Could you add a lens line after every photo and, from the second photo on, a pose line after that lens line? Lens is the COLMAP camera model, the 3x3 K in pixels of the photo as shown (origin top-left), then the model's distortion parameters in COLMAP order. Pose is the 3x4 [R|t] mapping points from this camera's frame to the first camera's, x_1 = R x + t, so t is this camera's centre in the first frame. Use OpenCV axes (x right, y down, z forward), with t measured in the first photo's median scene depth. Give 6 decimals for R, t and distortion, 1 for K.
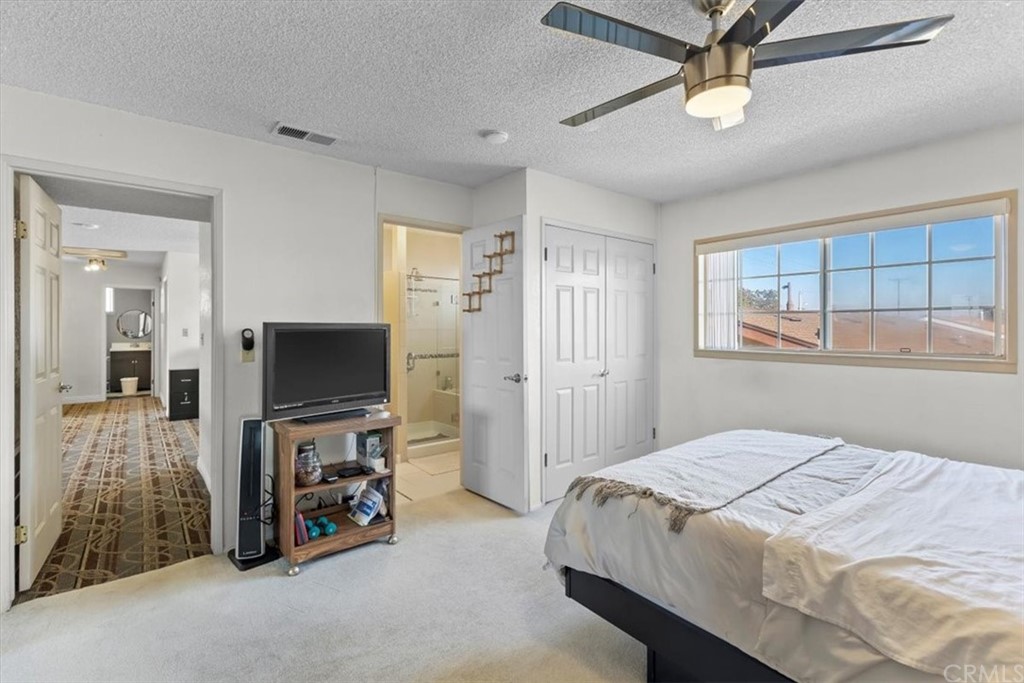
lens RADIAL K [[473.1, 0, 503.8], [0, 473.1, 335.3], [0, 0, 1]] dist [0.001604, -0.000501]
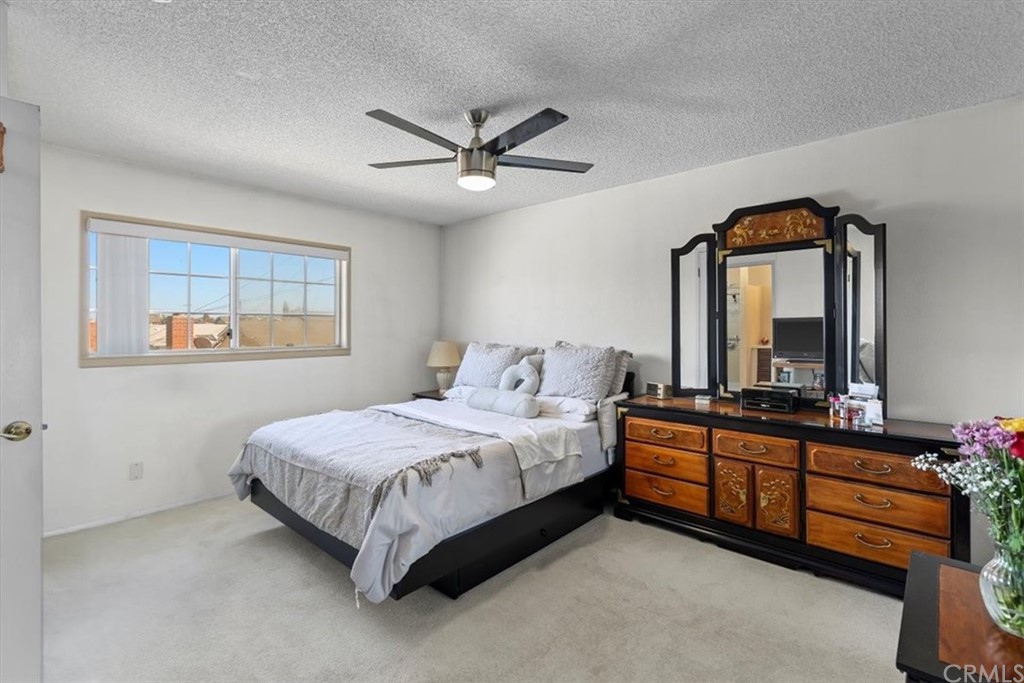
lens RADIAL K [[473.1, 0, 505.8], [0, 473.1, 331.7], [0, 0, 1]] dist [0.001604, -0.000501]
pose [[-0.181585, -0.006048, 0.983357, -0.857174], [0.017619, 0.999801, 0.009402, -0.012399], [-0.983217, 0.019033, -0.181442, 0.931038]]
